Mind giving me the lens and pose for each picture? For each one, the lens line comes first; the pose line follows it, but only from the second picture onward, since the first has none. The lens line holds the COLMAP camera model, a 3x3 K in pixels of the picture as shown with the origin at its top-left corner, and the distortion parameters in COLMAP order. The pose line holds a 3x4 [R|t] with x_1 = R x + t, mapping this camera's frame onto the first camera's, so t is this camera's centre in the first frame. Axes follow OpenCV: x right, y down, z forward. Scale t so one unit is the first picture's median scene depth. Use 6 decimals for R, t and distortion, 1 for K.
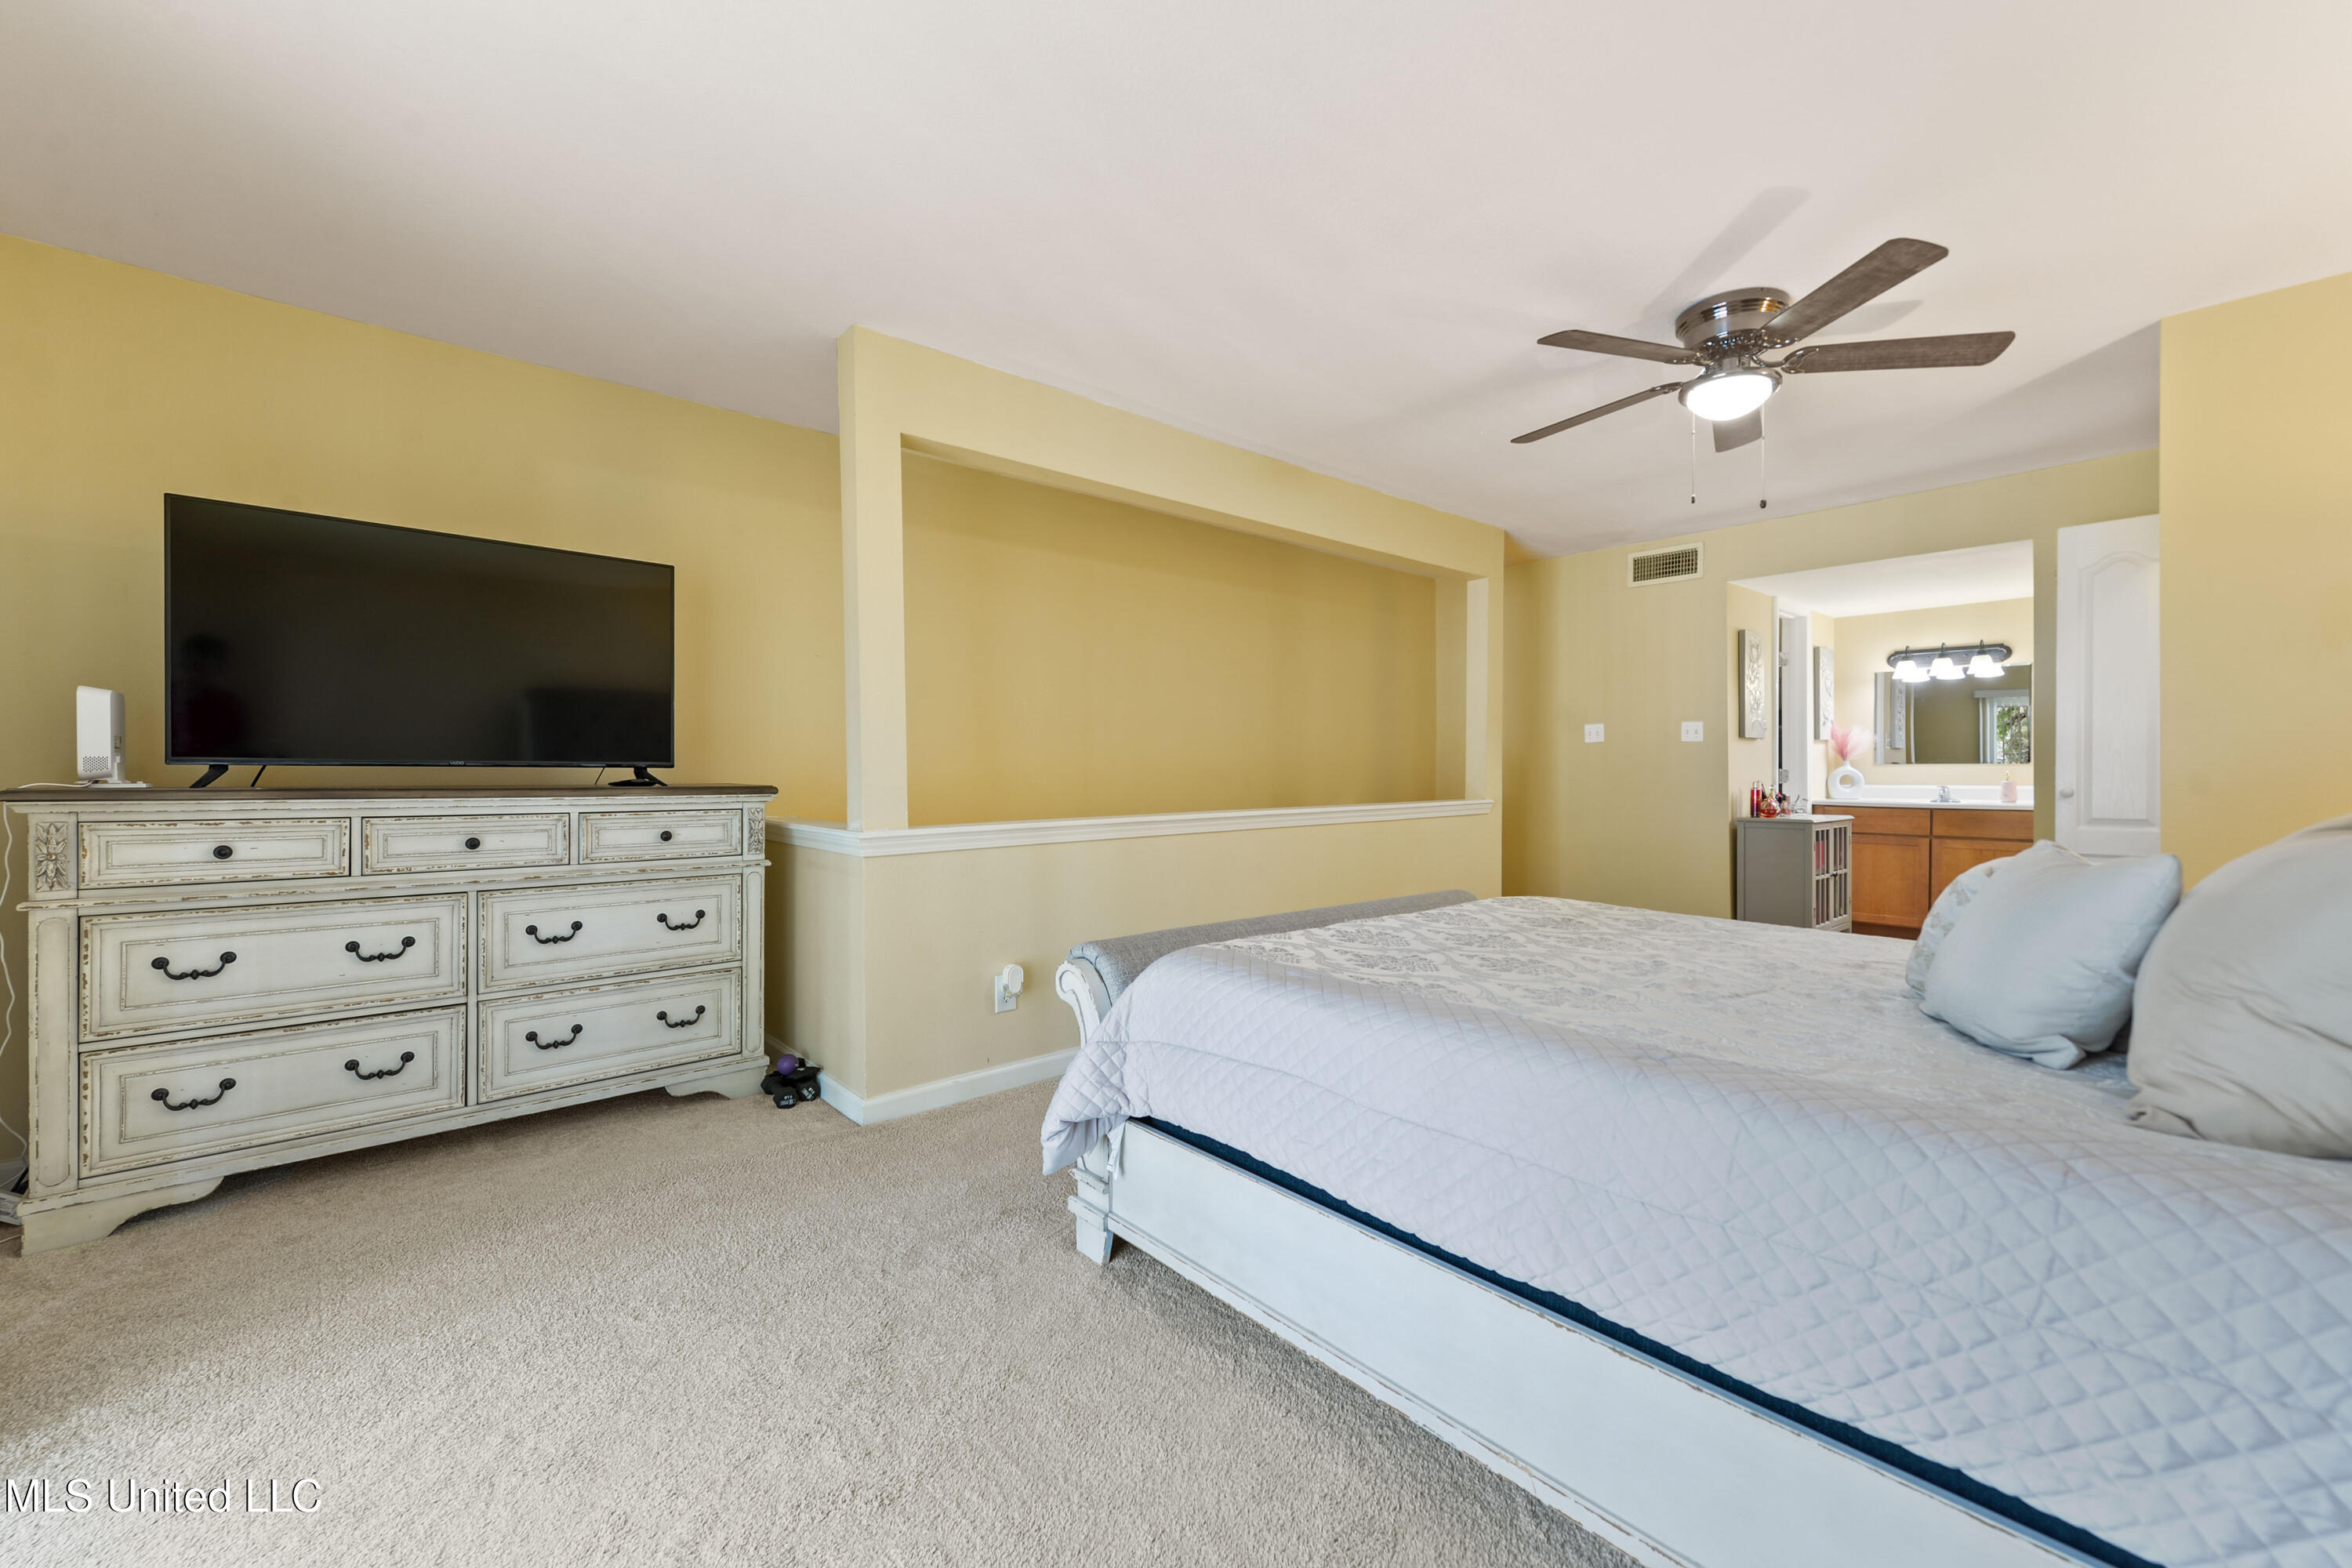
lens RADIAL K [[937.8, 0, 1166.4], [0, 937.8, 774.9], [0, 0, 1]] dist [0.000093, 0.000046]
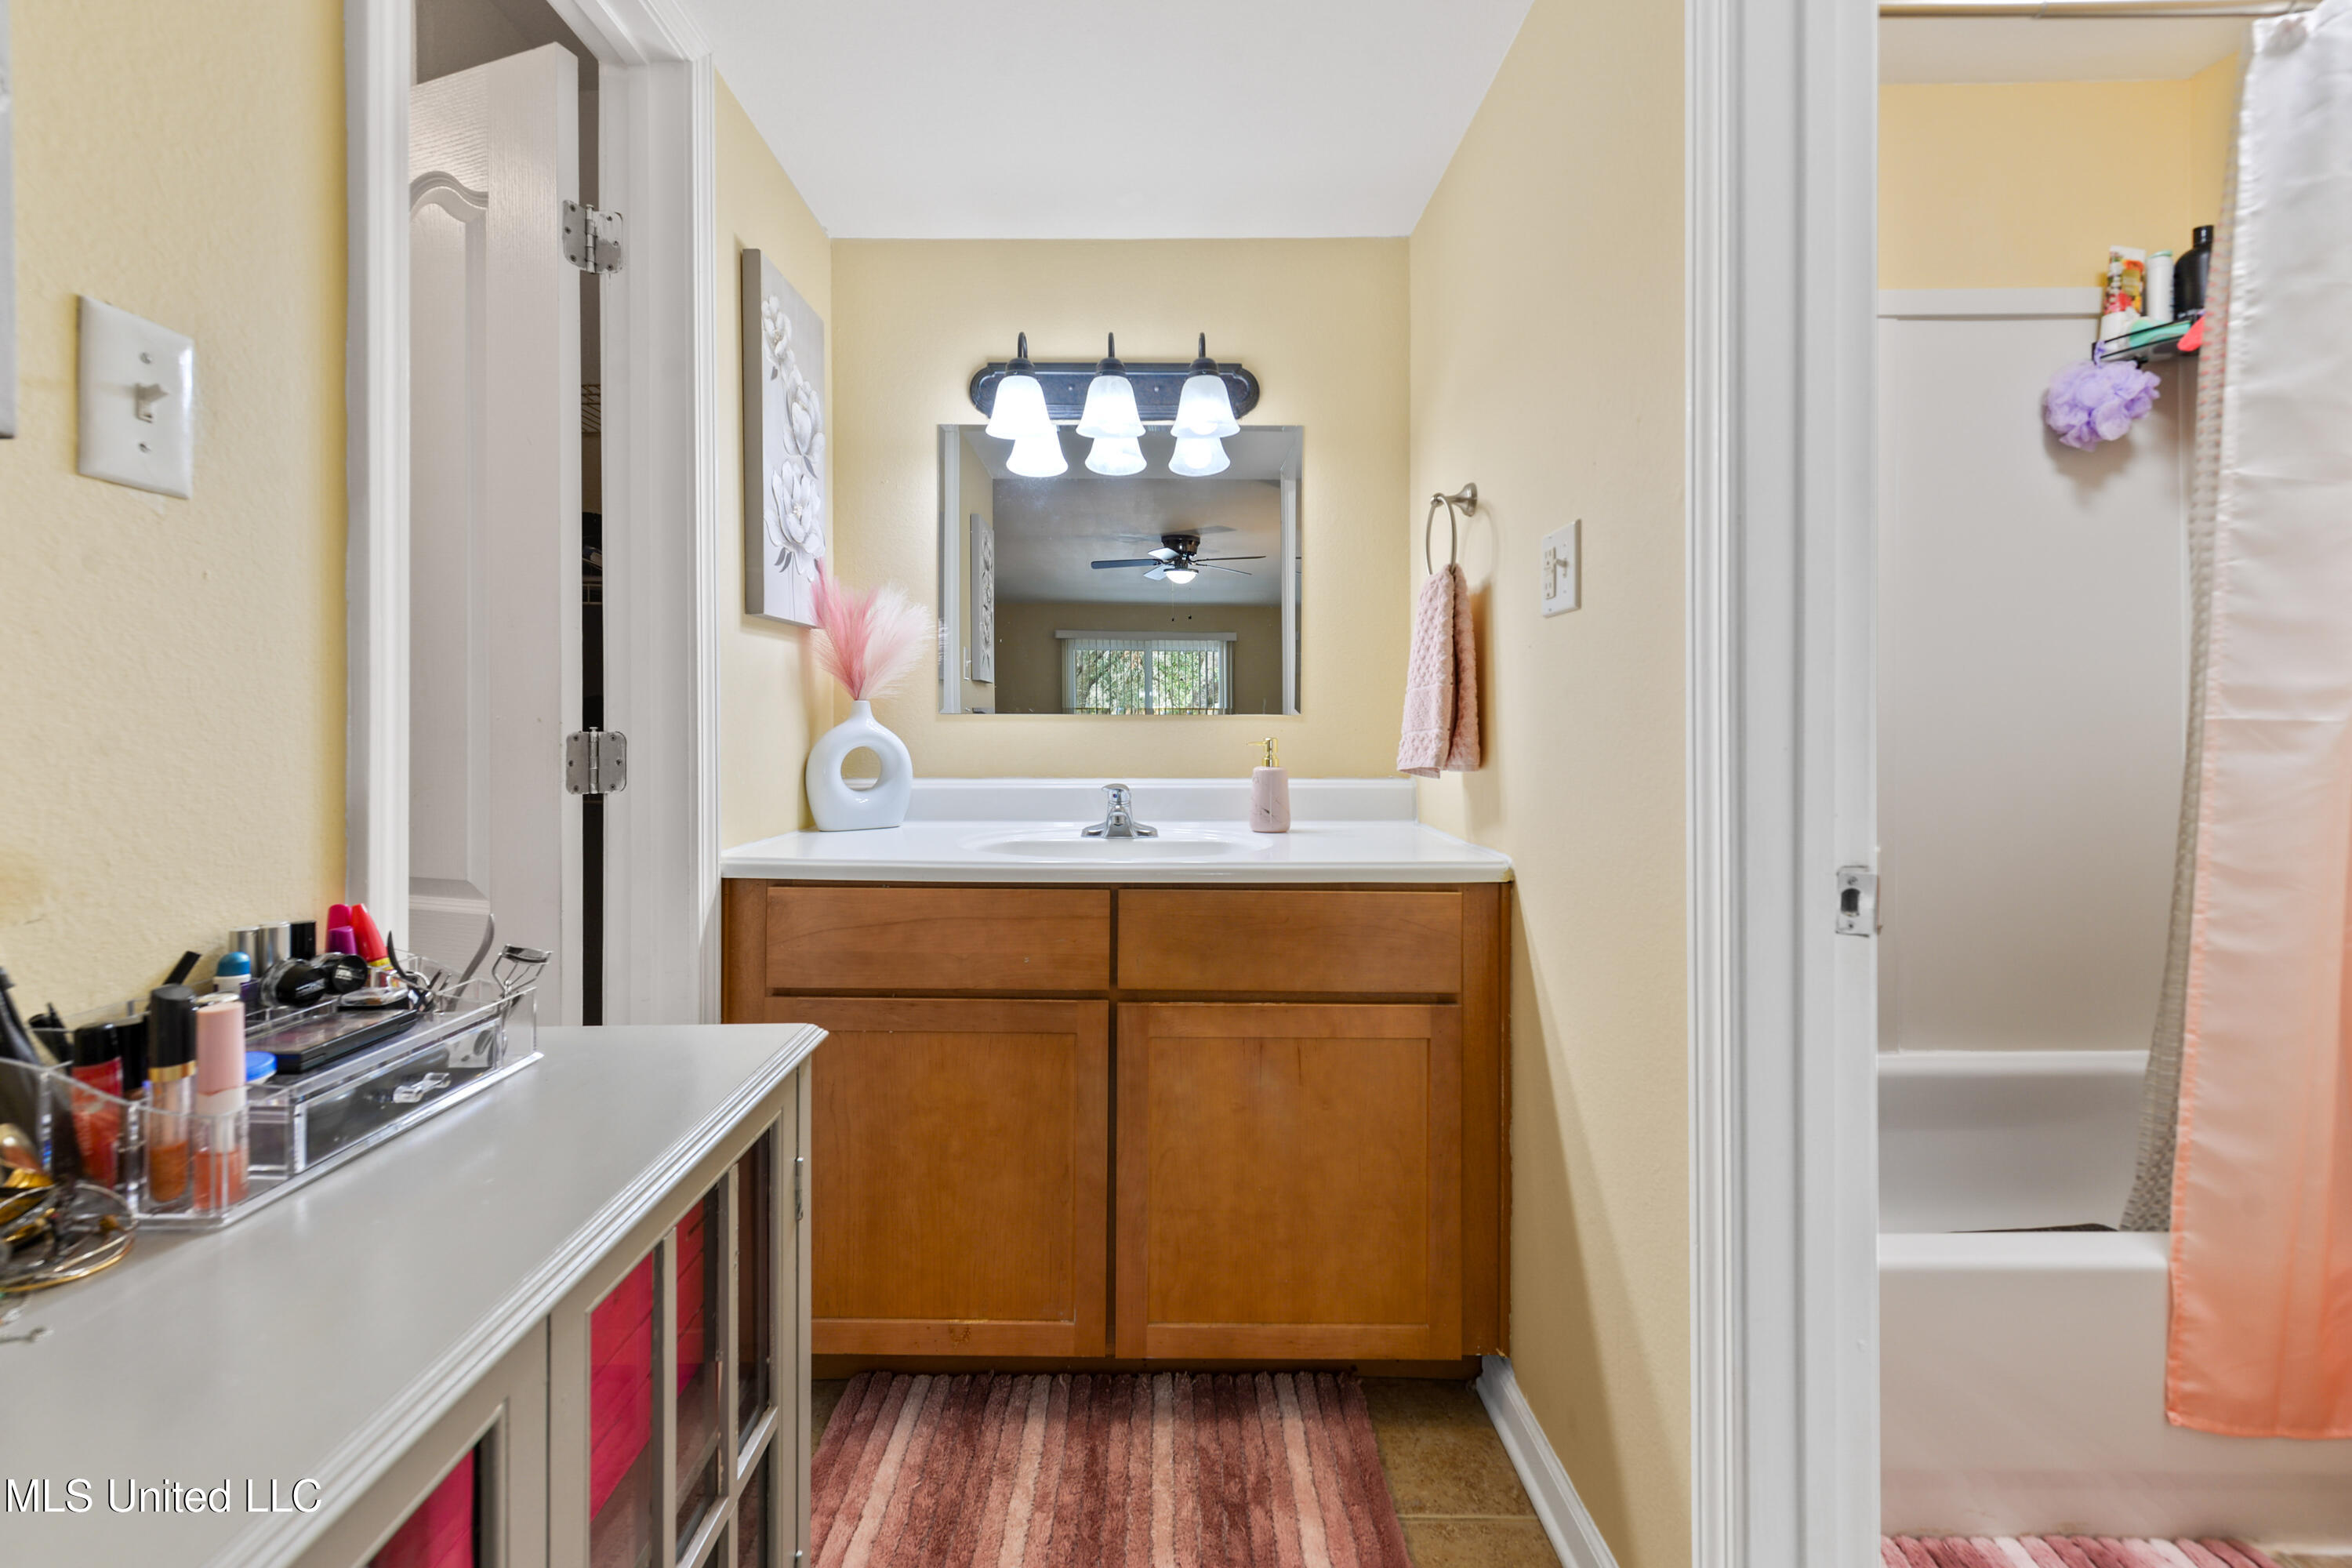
lens RADIAL K [[965.5, 0, 1168.7], [0, 965.5, 719.2], [0, 0, 1]] dist [0.001453, 0.000907]
pose [[0.648668, 0.002733, 0.761067, 0.559238], [0.001804, 0.999985, -0.005128, -0.007101], [-0.761070, 0.004699, 0.648653, 0.731698]]
